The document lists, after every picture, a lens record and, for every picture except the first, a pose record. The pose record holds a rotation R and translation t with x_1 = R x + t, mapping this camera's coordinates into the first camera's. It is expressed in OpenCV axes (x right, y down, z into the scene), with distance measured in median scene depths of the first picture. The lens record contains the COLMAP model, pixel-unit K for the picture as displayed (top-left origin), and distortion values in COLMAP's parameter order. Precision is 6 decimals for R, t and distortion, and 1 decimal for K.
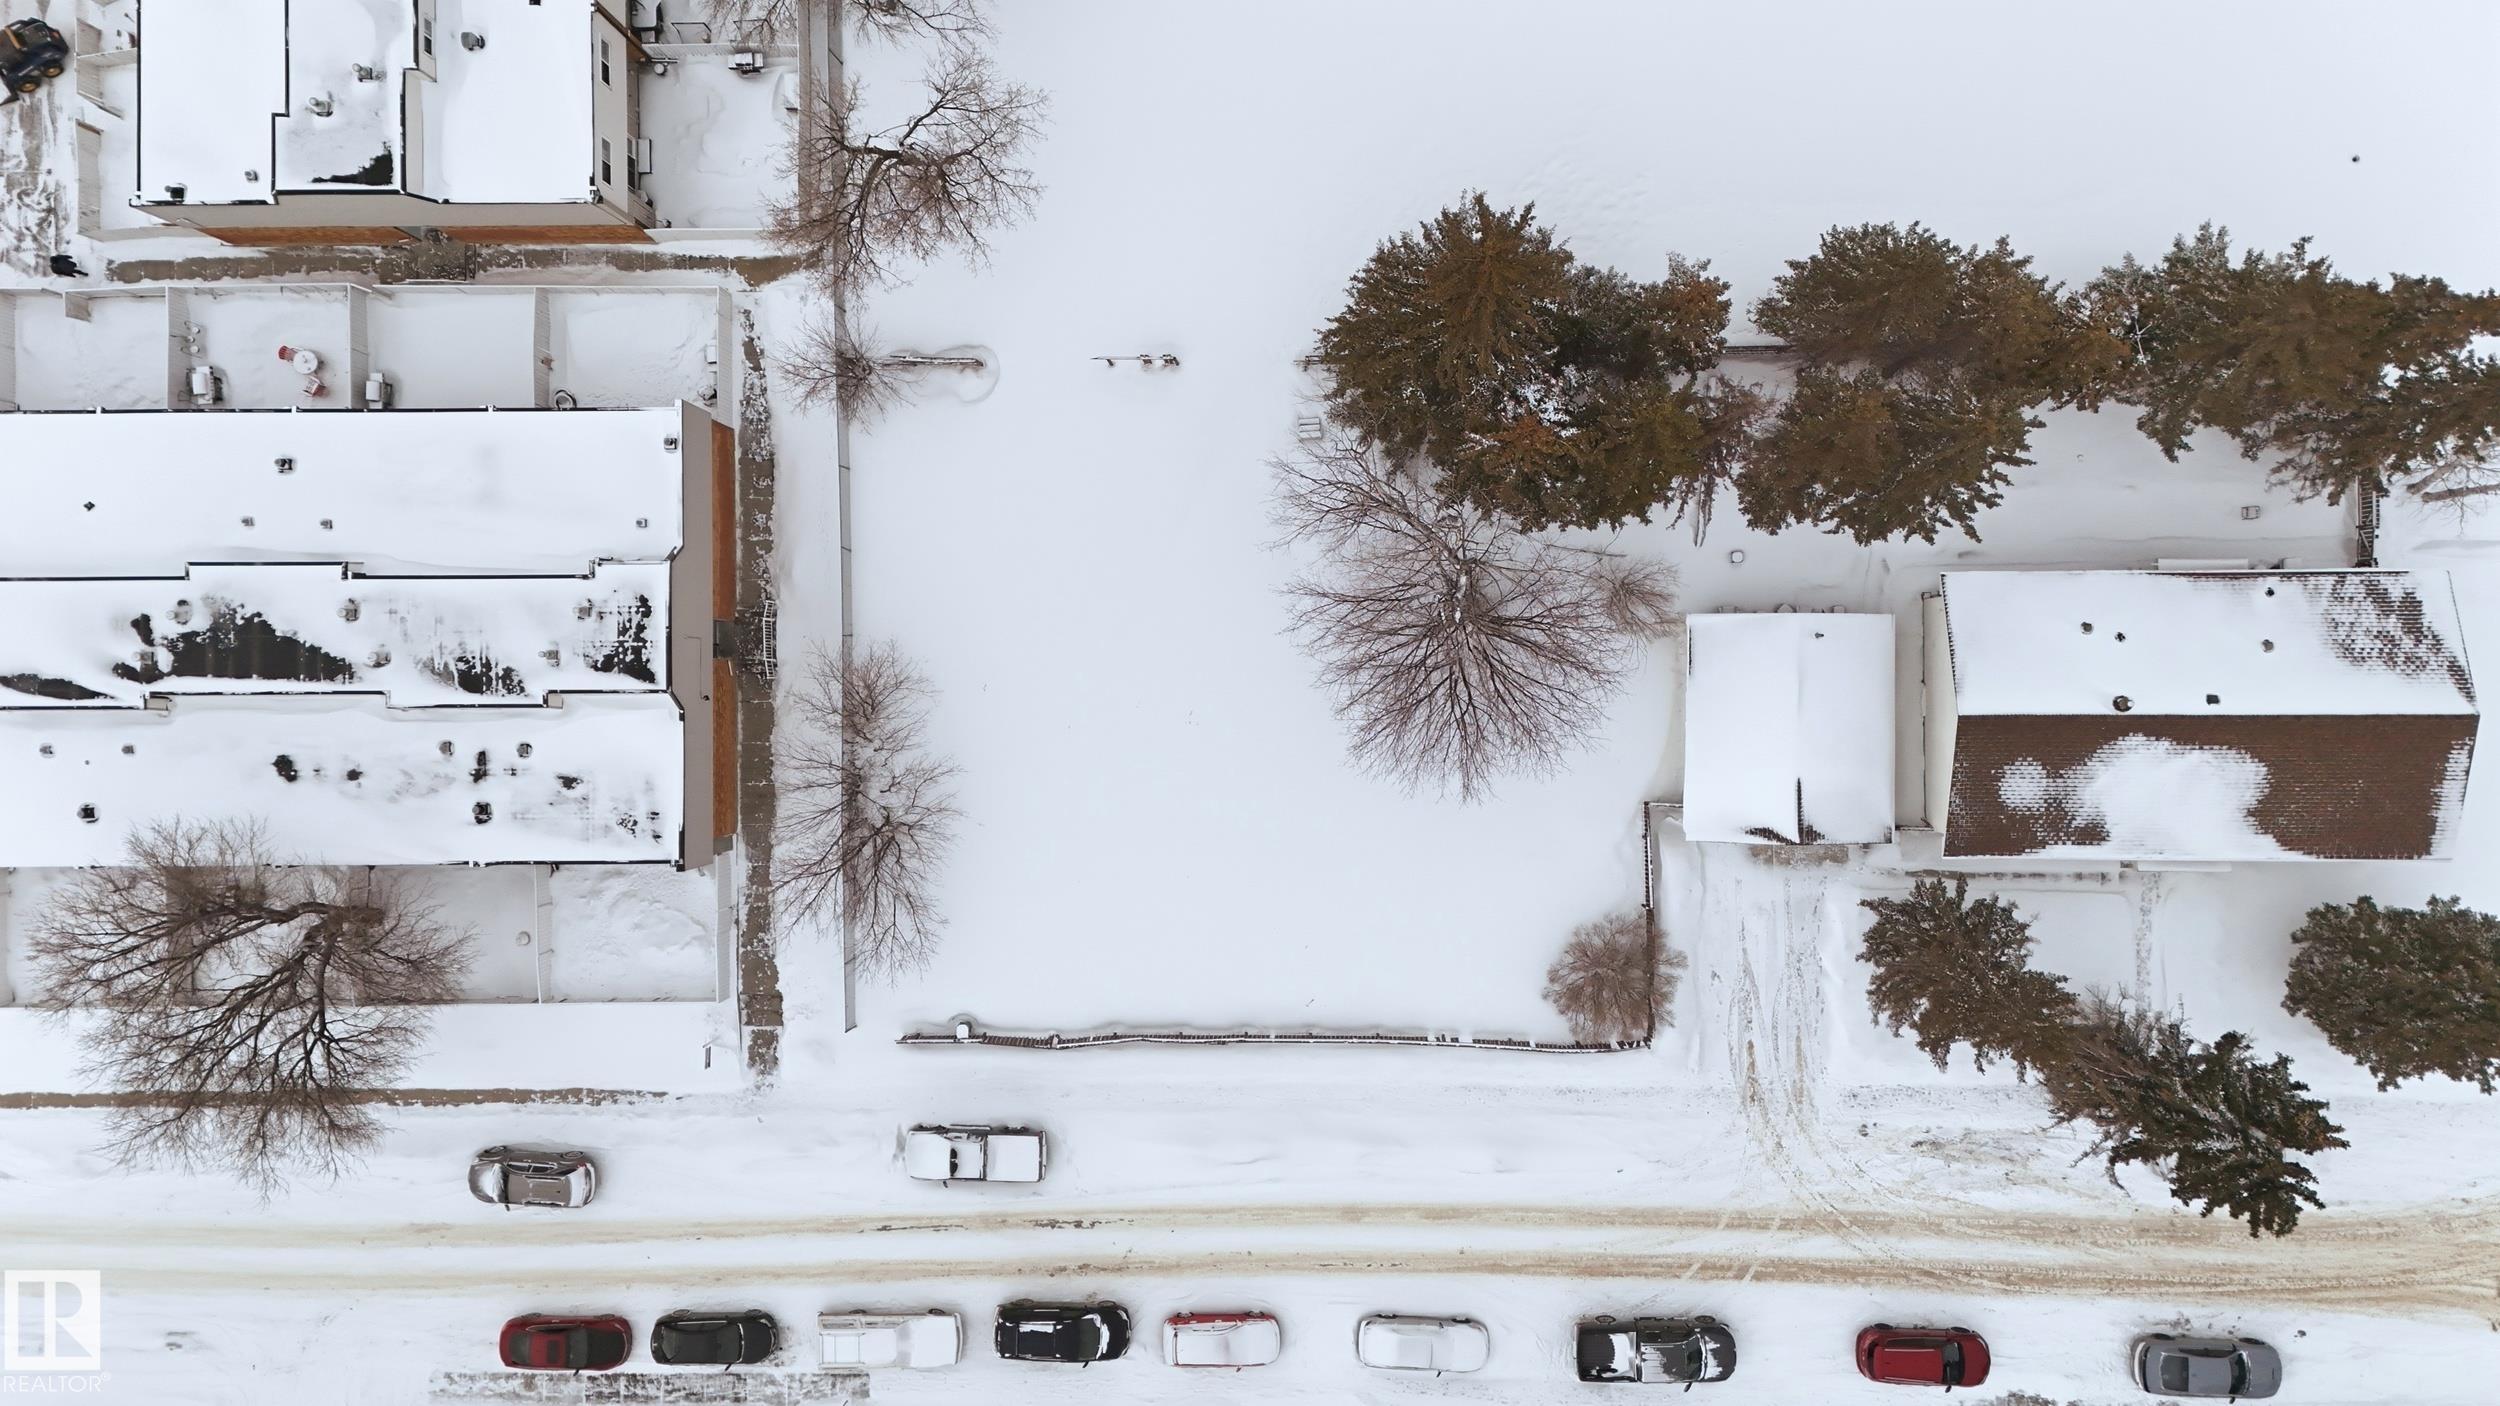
lens RADIAL K [[1858.5, 0, 1251.3], [0, 1858.5, 669.7], [0, 0, 1]] dist [0.045636, -0.001565]
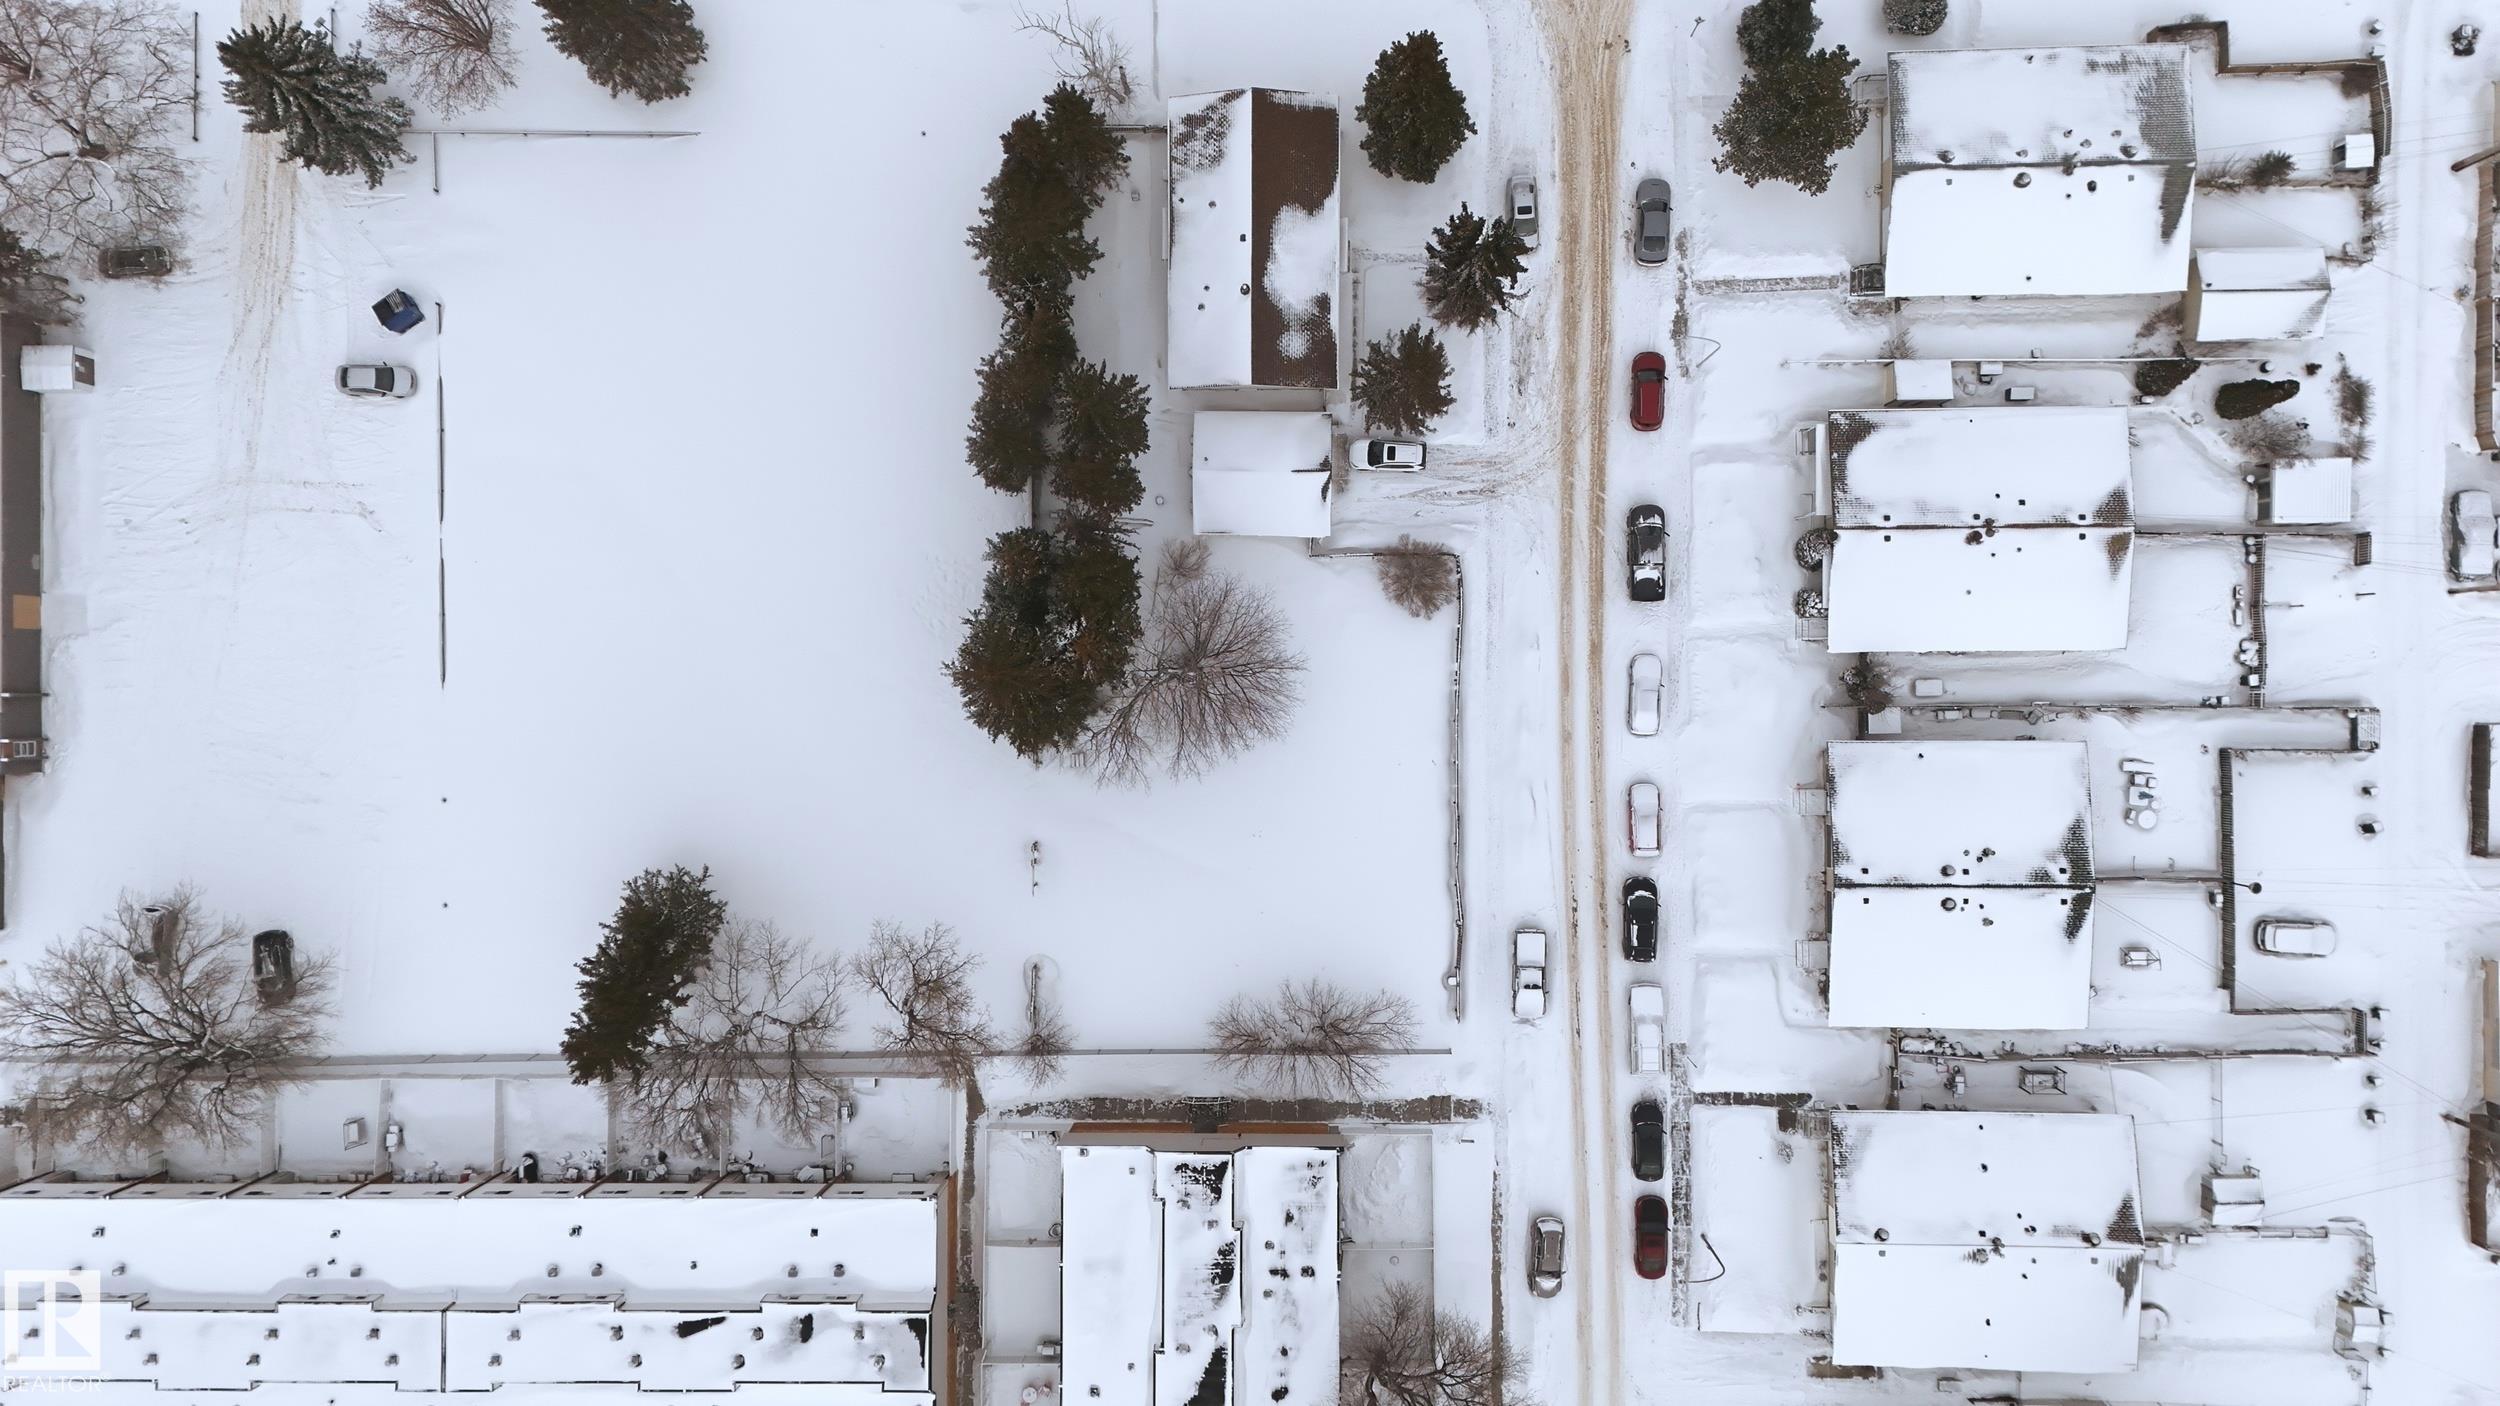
lens RADIAL K [[1819.2, 0, 1250.0], [0, 1819.2, 703.0], [0, 0, 1]] dist [0.072237, -0.000254]
pose [[0.006935, -0.999360, 0.035096, 0.027938], [0.999573, 0.005932, -0.028607, 0.066173], [0.028380, 0.035280, 0.998974, -0.591861]]
